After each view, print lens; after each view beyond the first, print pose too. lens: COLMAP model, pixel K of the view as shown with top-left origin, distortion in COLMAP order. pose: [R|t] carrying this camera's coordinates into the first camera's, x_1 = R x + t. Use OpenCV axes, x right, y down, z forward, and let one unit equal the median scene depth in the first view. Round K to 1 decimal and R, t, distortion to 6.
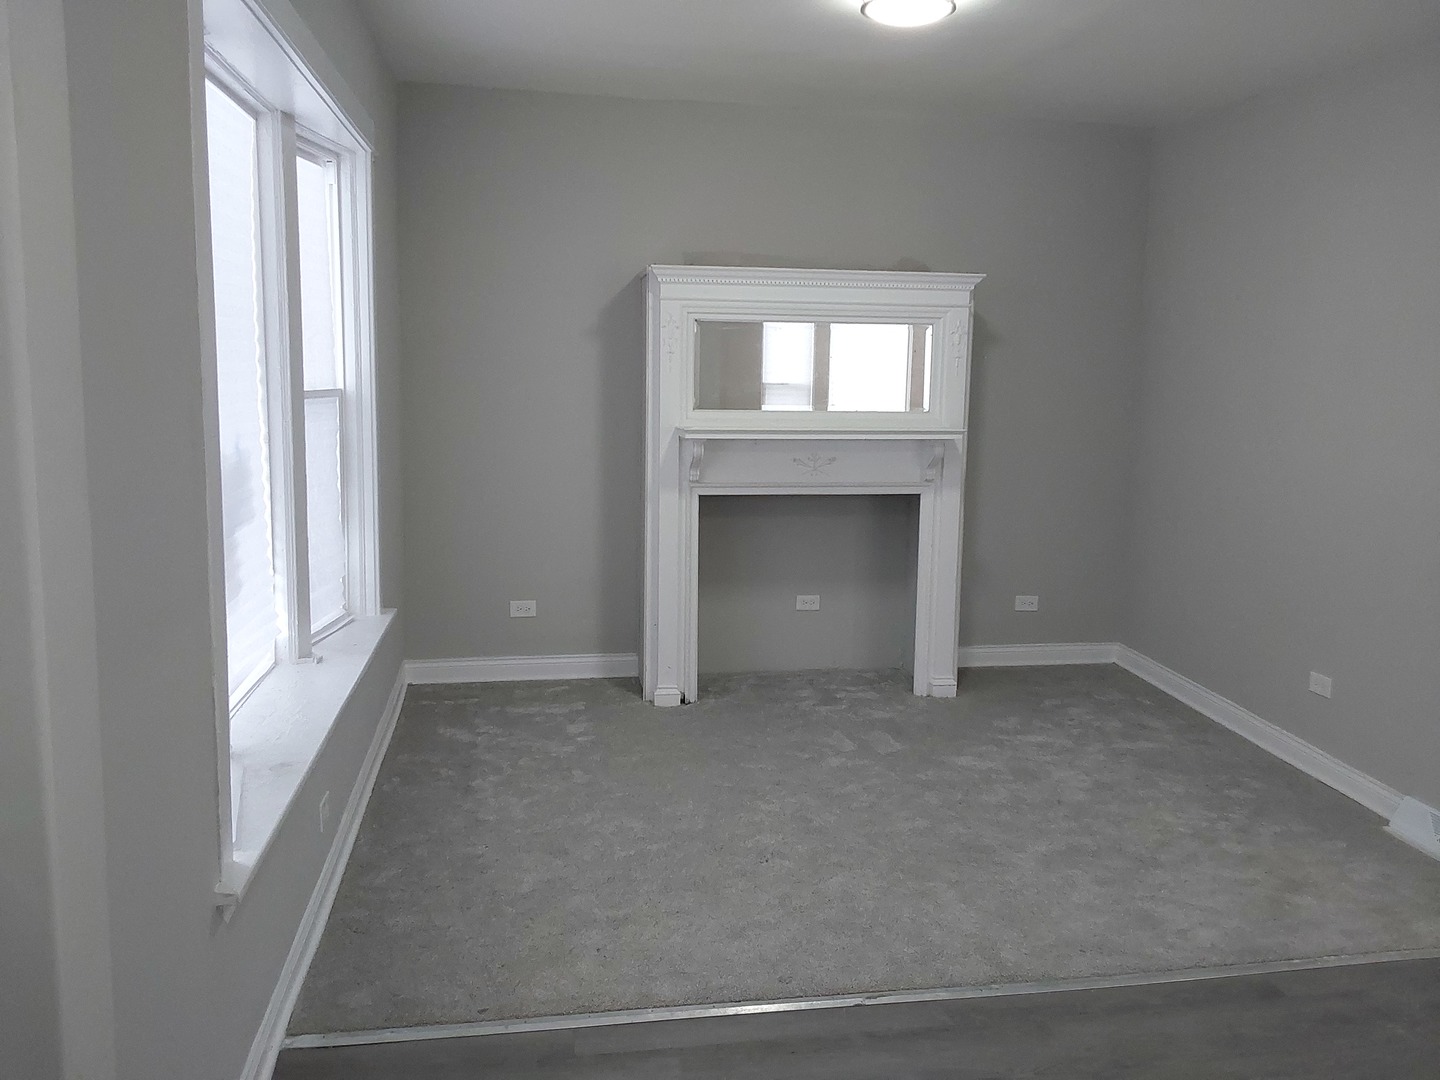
lens RADIAL K [[1155.9, 0, 705.4], [0, 1155.9, 540.4], [0, 0, 1]] dist [0.111081, -0.161798]
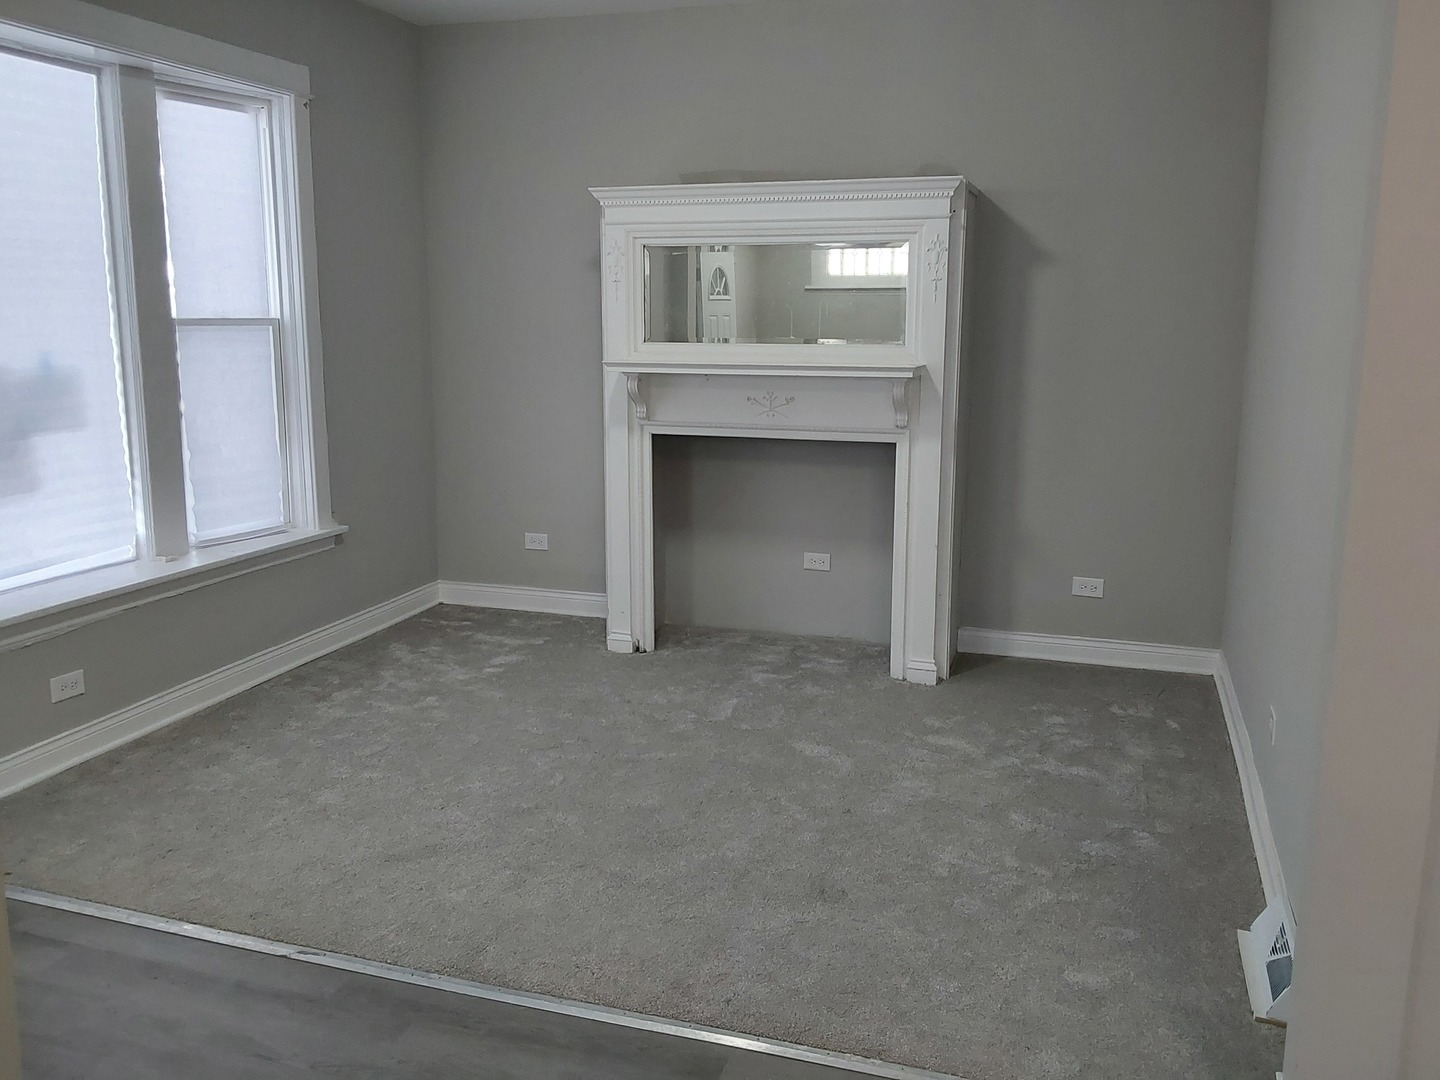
lens RADIAL K [[1155.9, 0, 717.4], [0, 1155.9, 537.6], [0, 0, 1]] dist [0.111081, -0.161798]
pose [[0.881227, 0.077323, -0.466326, 0.487334], [-0.061870, 0.996911, 0.048385, -0.003863], [0.468627, -0.013786, 0.883289, 0.189352]]
